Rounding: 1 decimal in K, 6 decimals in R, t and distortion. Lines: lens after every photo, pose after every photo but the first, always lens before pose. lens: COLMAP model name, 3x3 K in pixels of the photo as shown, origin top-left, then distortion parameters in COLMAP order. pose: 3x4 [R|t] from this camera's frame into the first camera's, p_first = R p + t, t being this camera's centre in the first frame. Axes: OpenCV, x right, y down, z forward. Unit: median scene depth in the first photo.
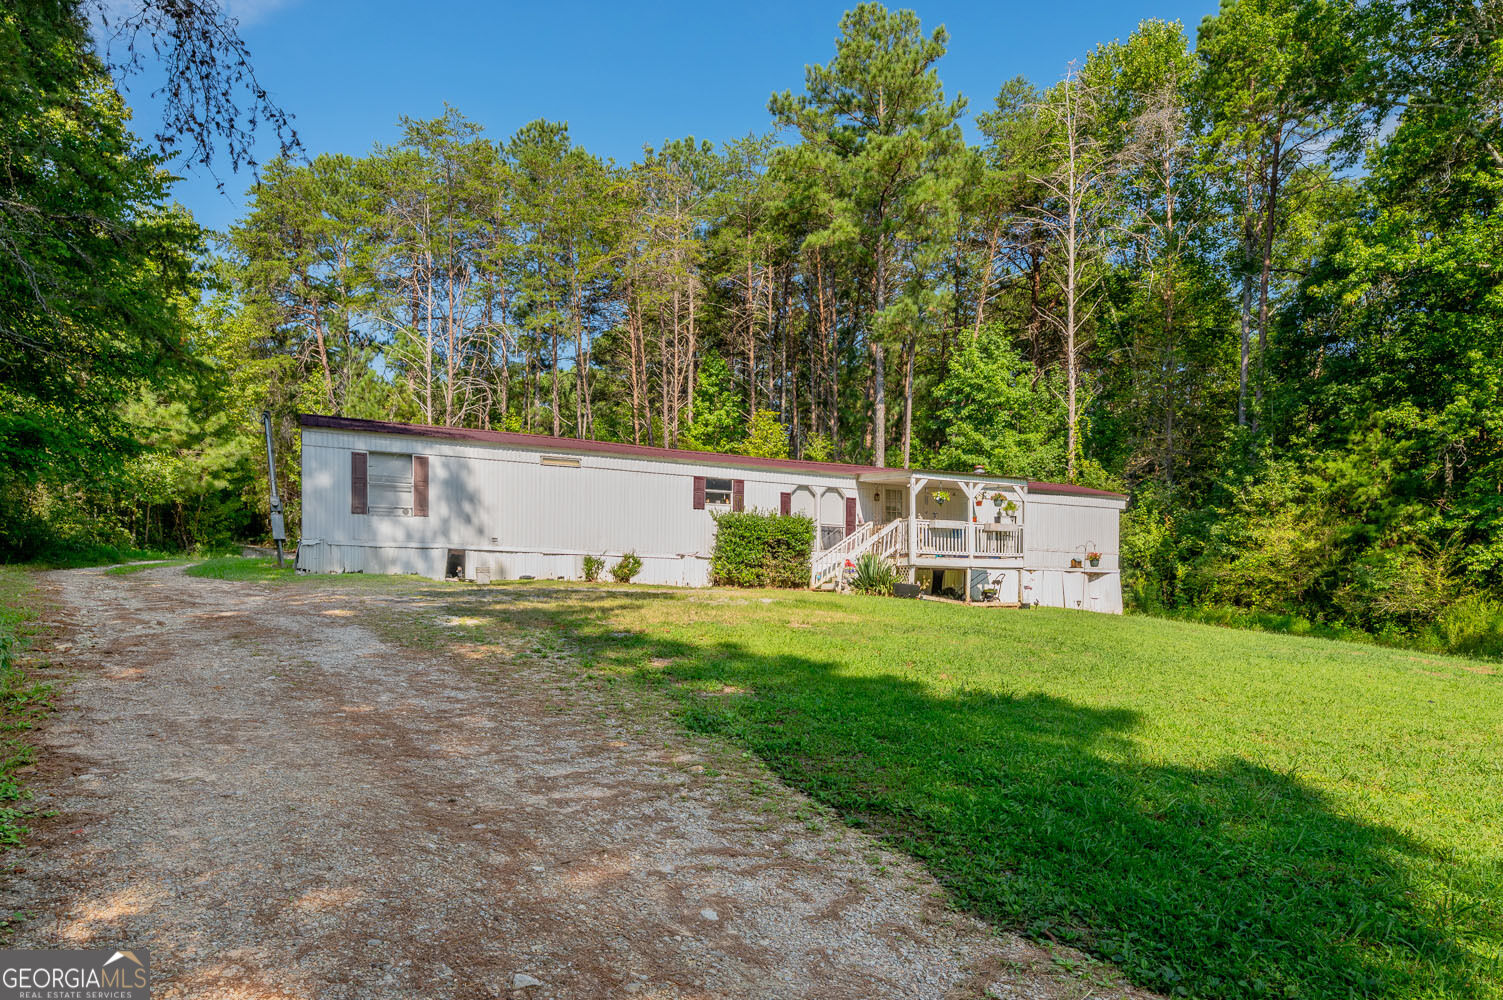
lens RADIAL K [[863.8, 0, 751.6], [0, 863.8, 499.7], [0, 0, 1]] dist [-0.004748, 0.000047]
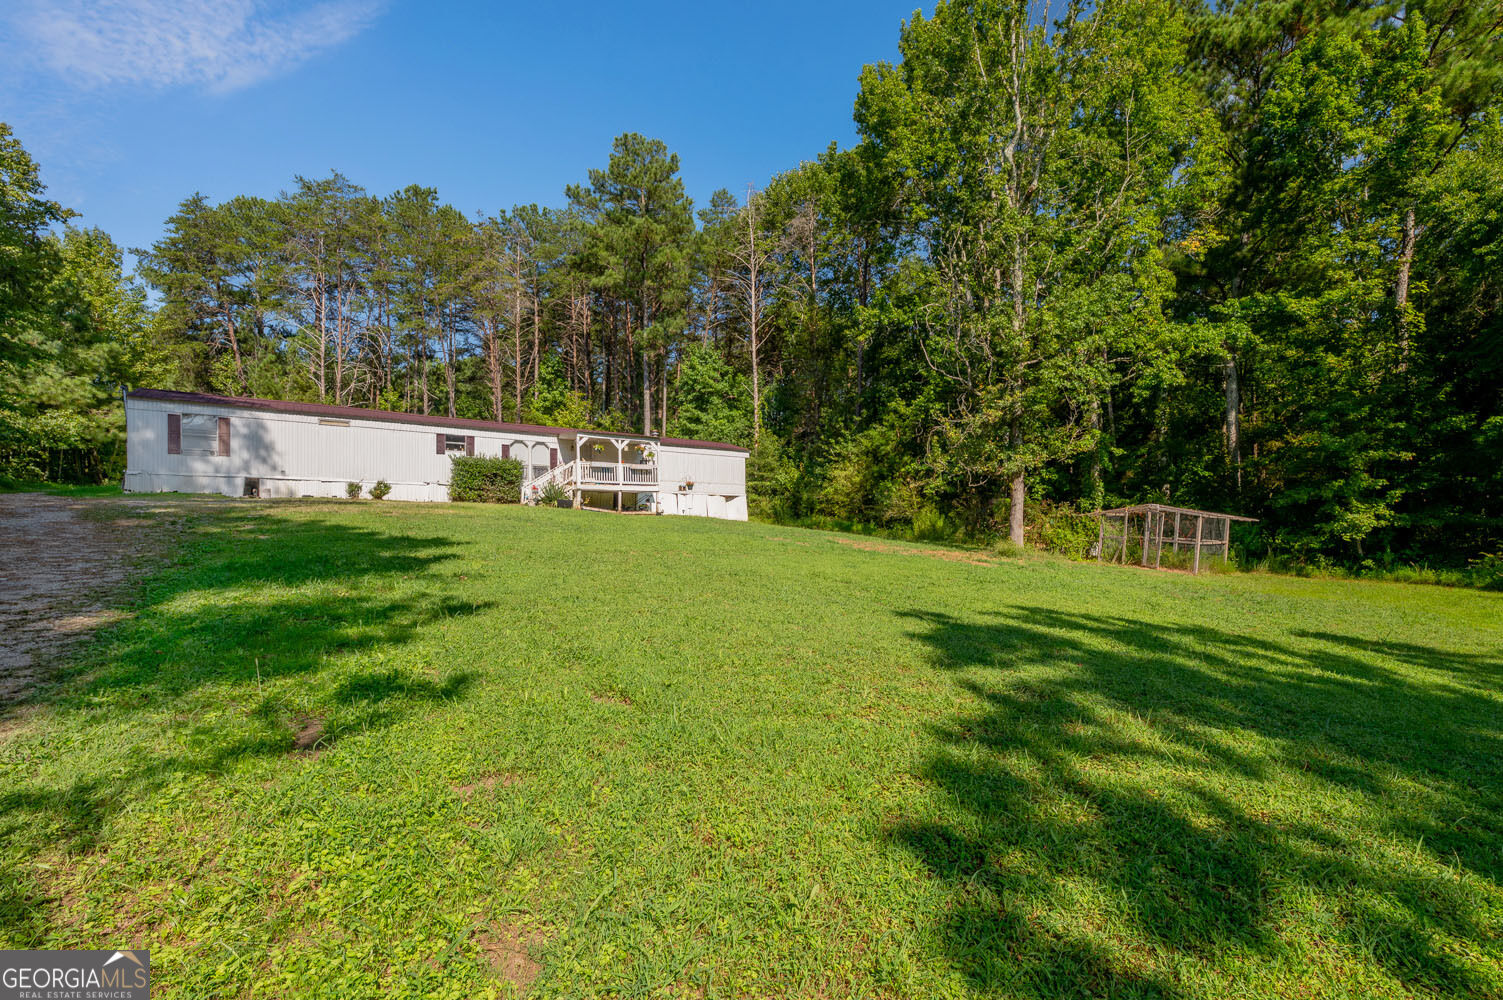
lens RADIAL K [[607.9, 0, 750.6], [0, 607.9, 447.6], [0, 0, 1]] dist [0.001051, -0.000176]
pose [[0.983149, 0.010435, 0.182510, 0.222193], [-0.008355, 0.999891, -0.012159, 0.005766], [-0.182617, 0.010429, 0.983129, -0.159821]]
